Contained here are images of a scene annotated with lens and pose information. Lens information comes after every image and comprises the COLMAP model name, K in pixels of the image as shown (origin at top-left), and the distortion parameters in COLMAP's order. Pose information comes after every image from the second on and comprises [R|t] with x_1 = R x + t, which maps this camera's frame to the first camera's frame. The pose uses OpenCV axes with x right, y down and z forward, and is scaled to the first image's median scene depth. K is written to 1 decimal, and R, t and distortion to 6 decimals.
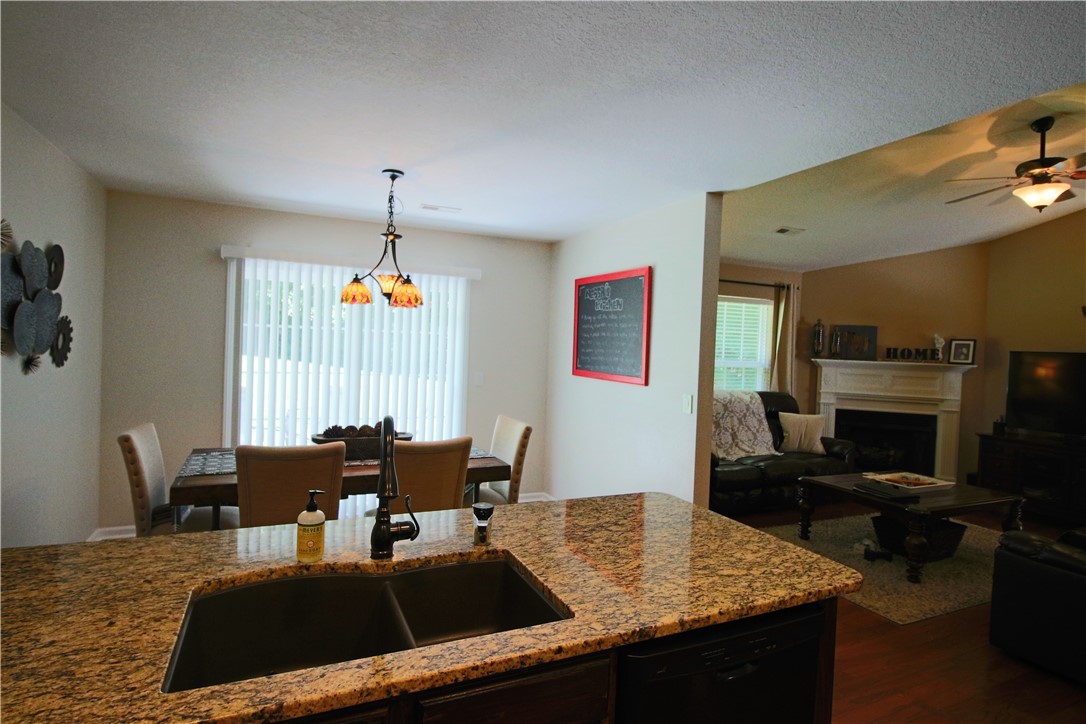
lens RADIAL K [[566.1, 0, 538.8], [0, 566.1, 352.9], [0, 0, 1]] dist [-0.003866, -0.008821]
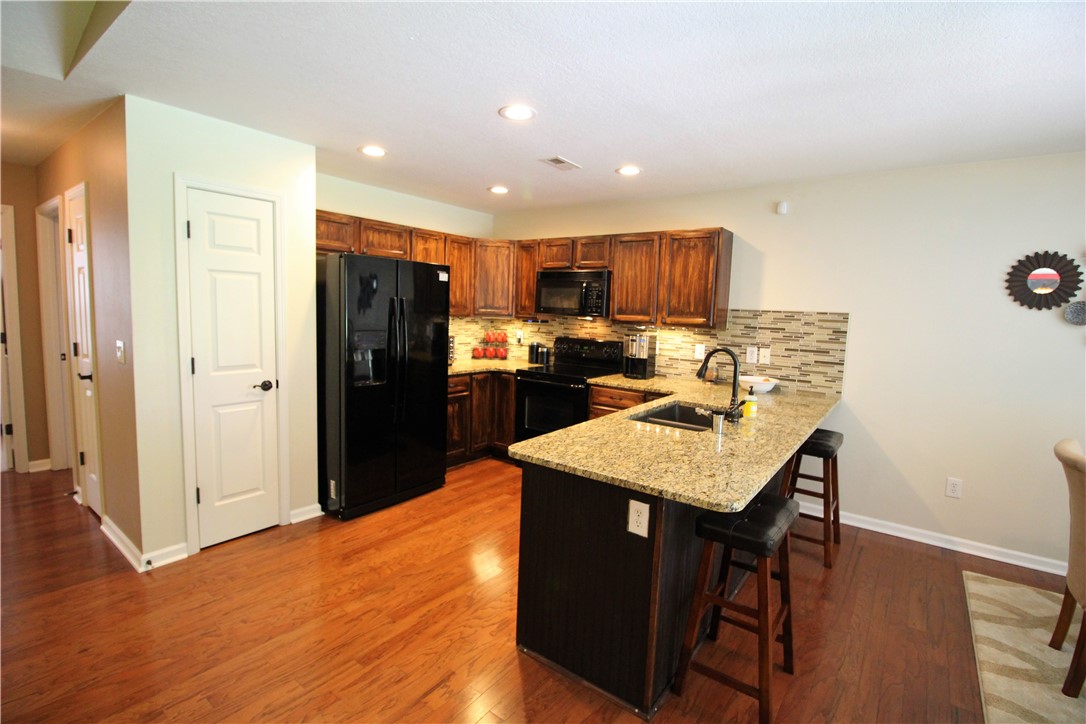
lens RADIAL K [[506.3, 0, 541.8], [0, 506.3, 356.9], [0, 0, 1]] dist [-0.004778, -0.009829]
pose [[-0.878446, -0.020009, -0.477422, 0.378794], [-0.074288, 0.992694, 0.095084, 0.005995], [0.472031, 0.118993, -0.873514, 0.725443]]
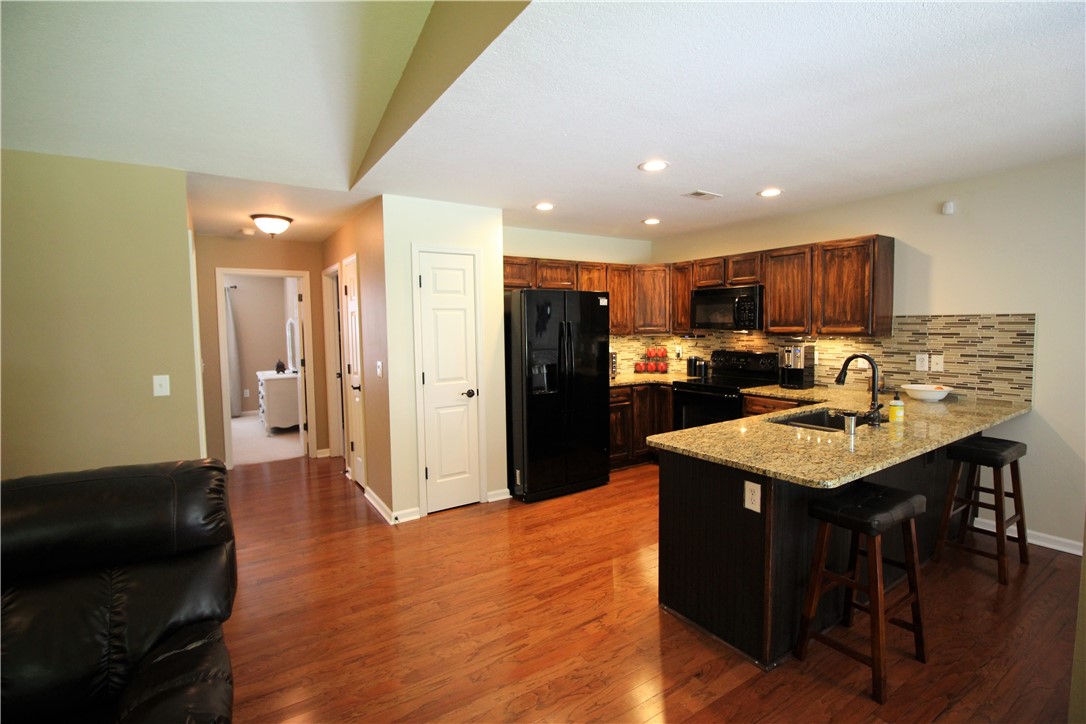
lens RADIAL K [[506.3, 0, 539.5], [0, 506.3, 358.4], [0, 0, 1]] dist [-0.004778, -0.009829]
pose [[-0.989253, -0.011272, -0.145778, 0.388967], [-0.022840, 0.996697, 0.077927, 0.001943], [0.144418, 0.080419, -0.986244, 0.858350]]
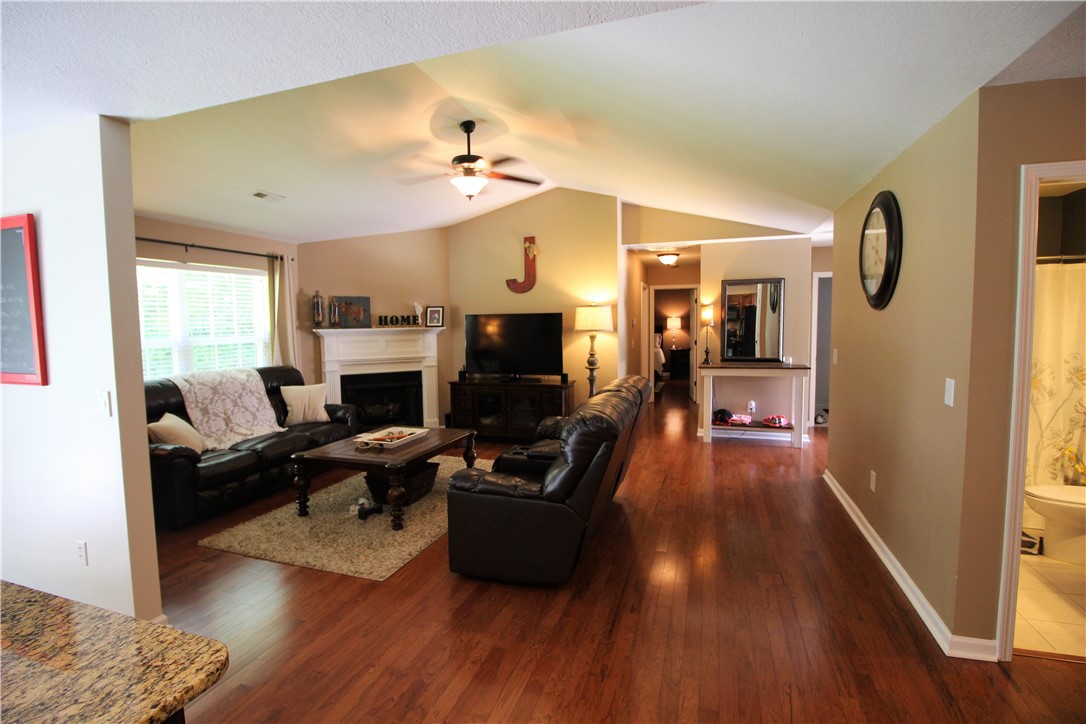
lens RADIAL K [[506.3, 0, 541.8], [0, 506.3, 352.1], [0, 0, 1]] dist [-0.004778, -0.009829]
pose [[0.684691, -0.092377, 0.722956, 0.140952], [0.050912, 0.995574, 0.078994, -0.000468], [-0.727053, -0.017279, 0.686363, 0.099423]]
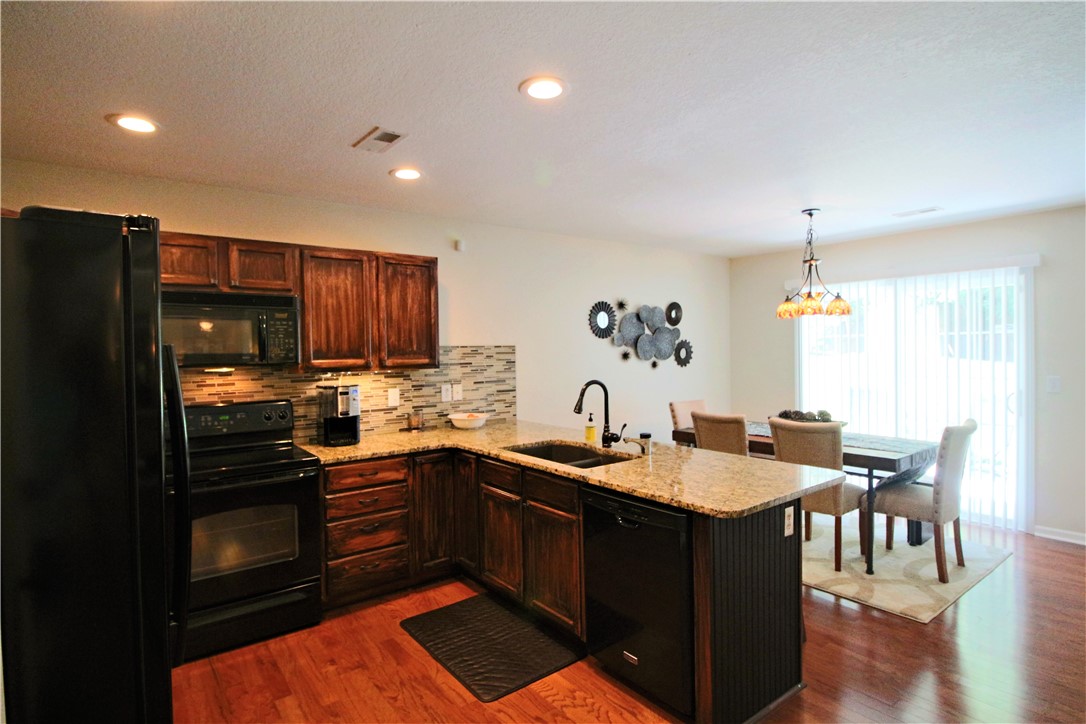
lens RADIAL K [[566.1, 0, 536.6], [0, 566.1, 356.8], [0, 0, 1]] dist [-0.003866, -0.008821]
pose [[0.209546, -0.026737, -0.977433, 0.582328], [0.007161, 0.999641, -0.025809, 0.023931], [0.977773, -0.001591, 0.209662, 0.097904]]
